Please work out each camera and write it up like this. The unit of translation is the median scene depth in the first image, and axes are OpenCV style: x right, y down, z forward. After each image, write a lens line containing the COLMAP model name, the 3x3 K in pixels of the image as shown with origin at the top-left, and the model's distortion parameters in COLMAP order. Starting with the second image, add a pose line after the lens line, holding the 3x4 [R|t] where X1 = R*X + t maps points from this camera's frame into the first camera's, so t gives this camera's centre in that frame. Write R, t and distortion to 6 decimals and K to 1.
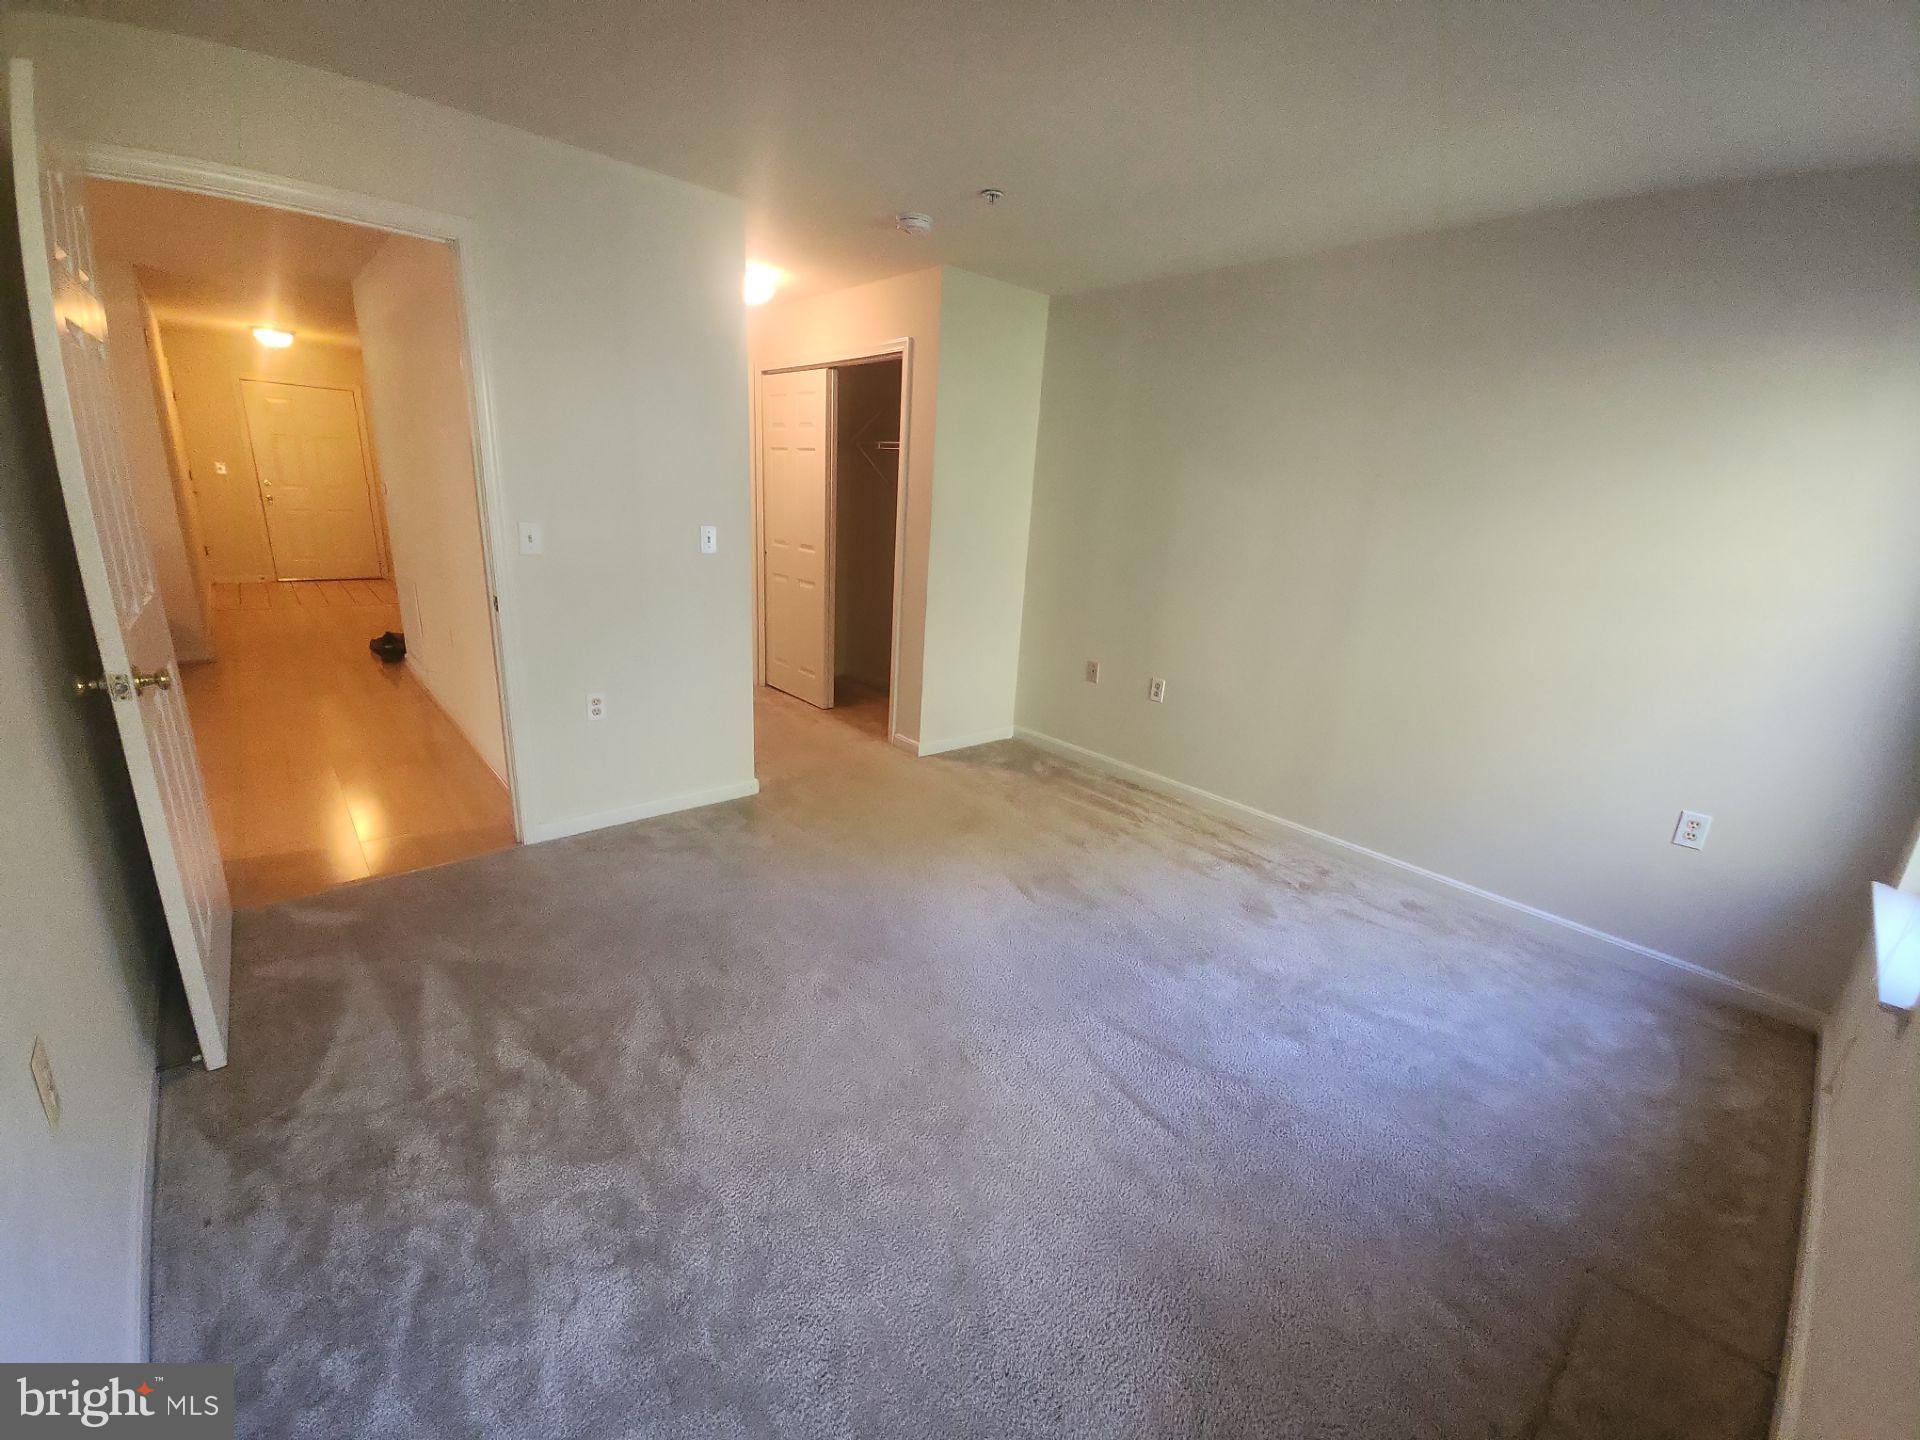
lens RADIAL K [[777.2, 0, 958.7], [0, 777.2, 720.7], [0, 0, 1]] dist [0.000332, -0.000462]
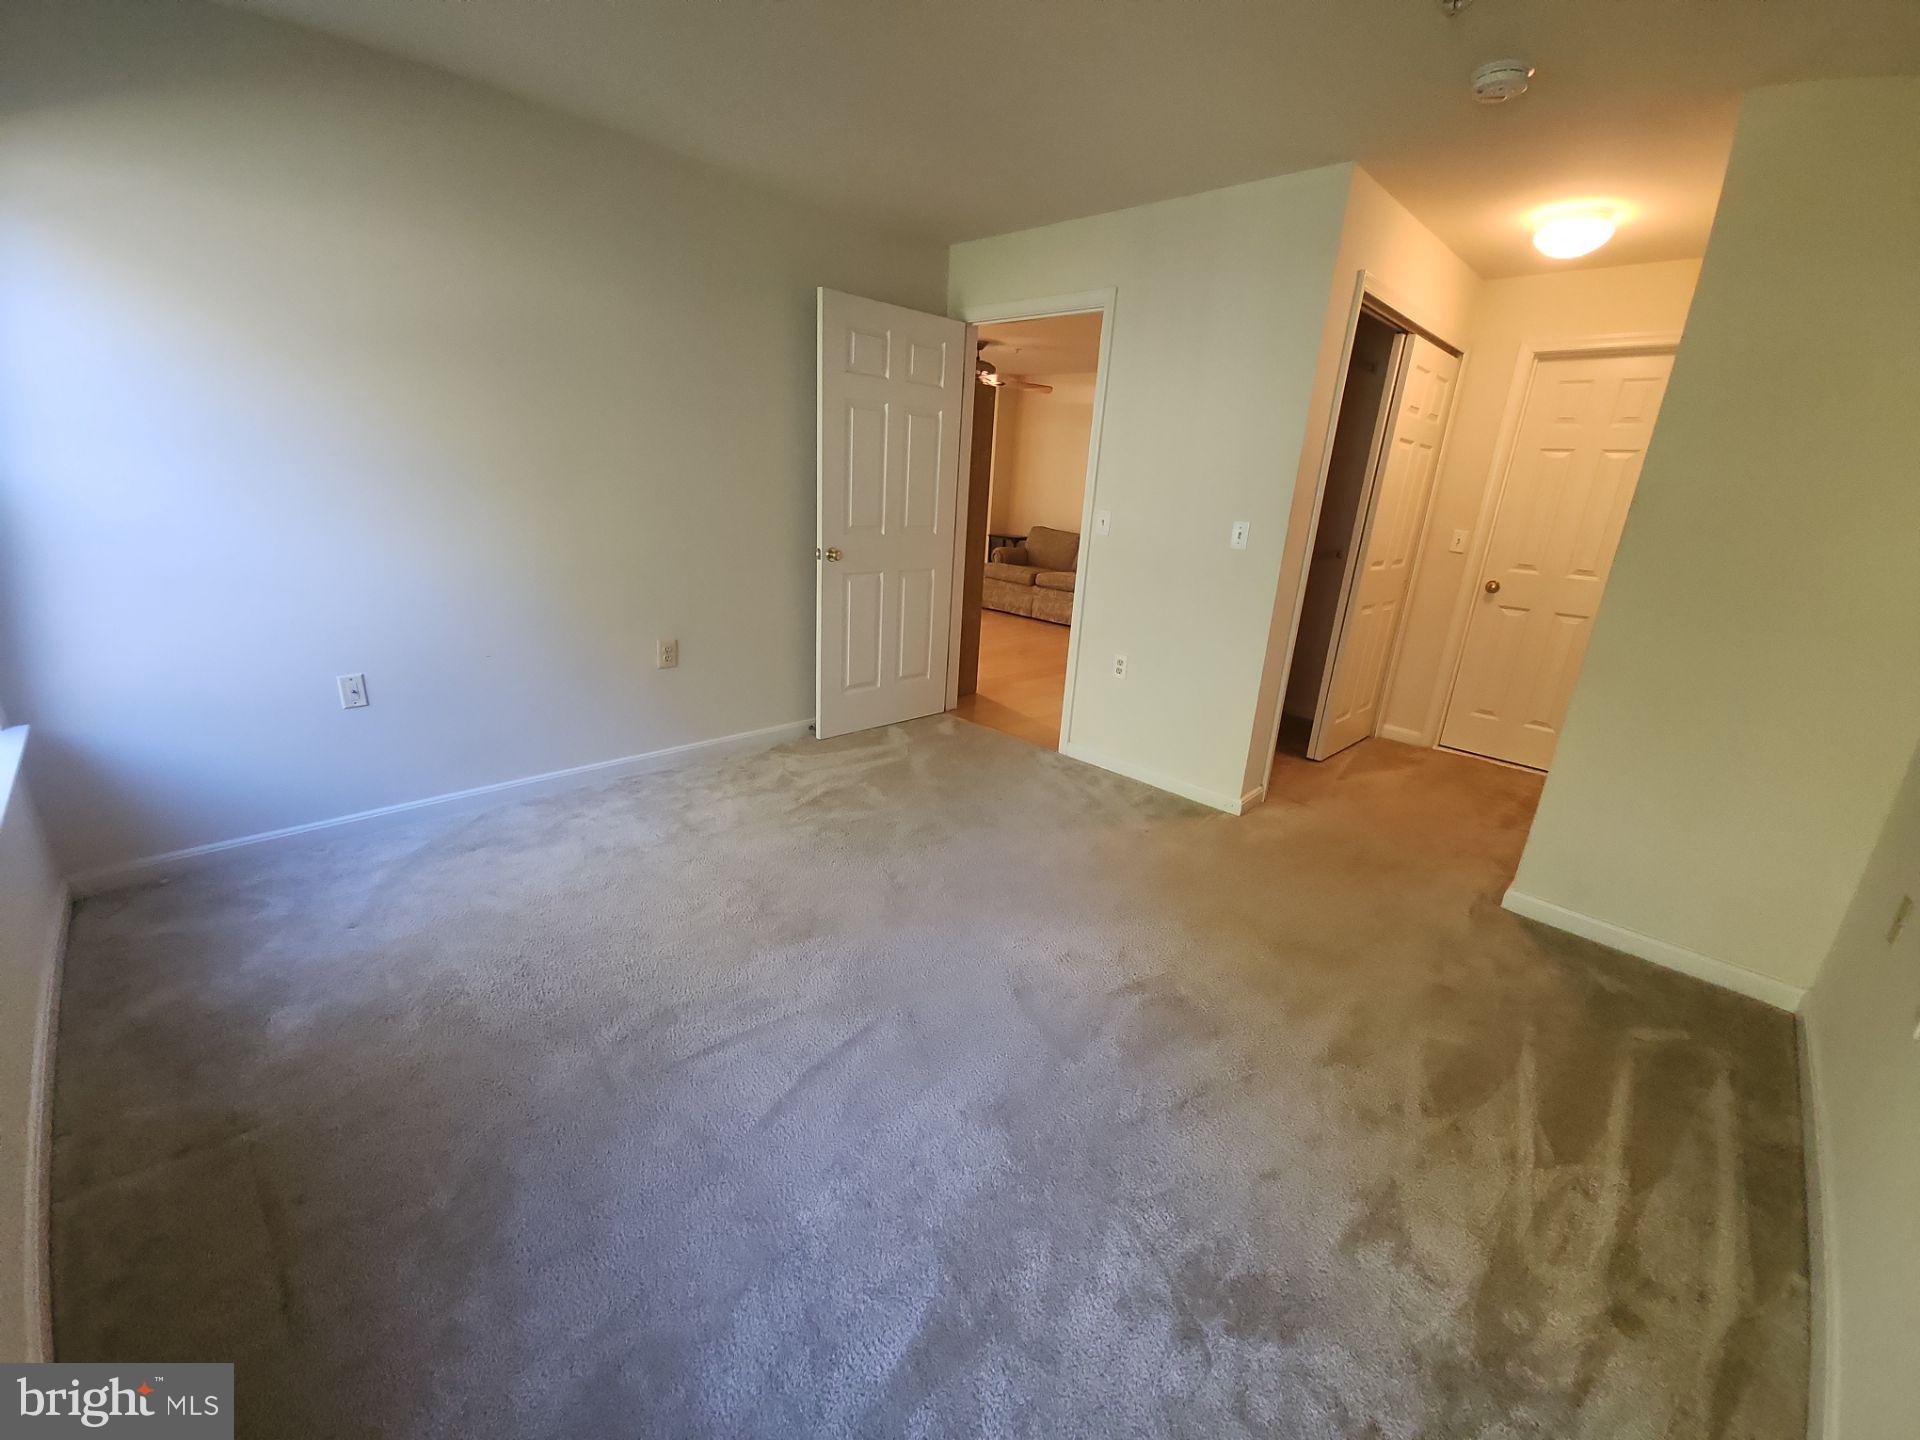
lens RADIAL K [[777.2, 0, 958.7], [0, 777.2, 720.7], [0, 0, 1]] dist [0.000332, -0.000462]
pose [[0.075891, 0.247970, -0.965791, 0.720646], [-0.336949, 0.917983, 0.209218, -0.113874], [0.938459, 0.309545, 0.153220, 0.642957]]
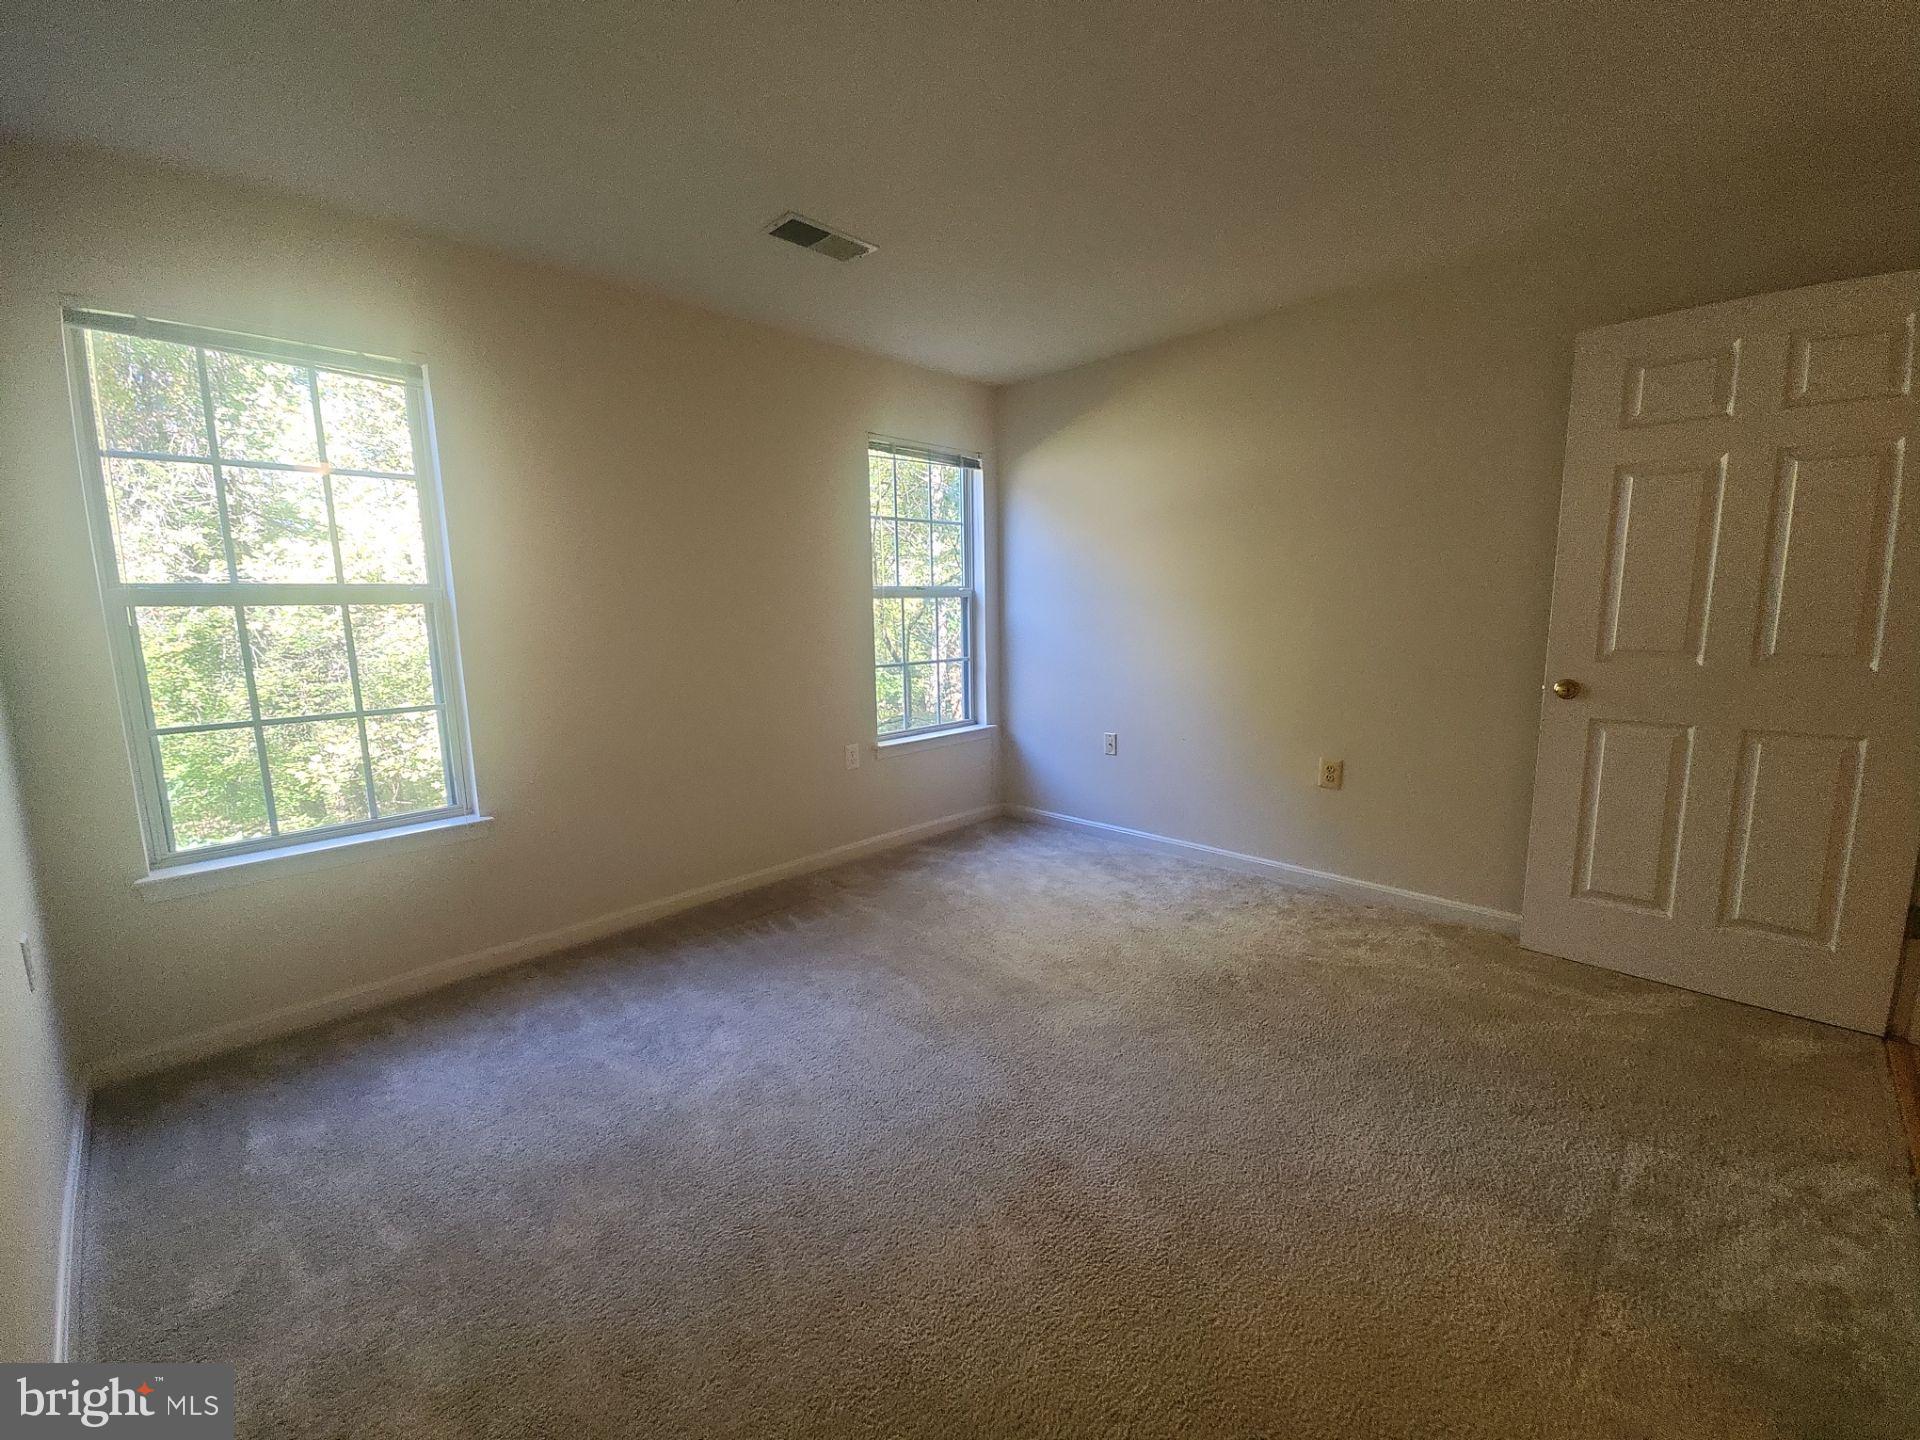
lens RADIAL K [[777.2, 0, 958.7], [0, 777.2, 720.7], [0, 0, 1]] dist [0.000332, -0.000462]
pose [[-0.996797, -0.032073, -0.073265, 0.162425], [-0.060016, 0.905466, 0.420153, -0.322083], [0.052863, 0.423204, -0.904491, 1.330733]]
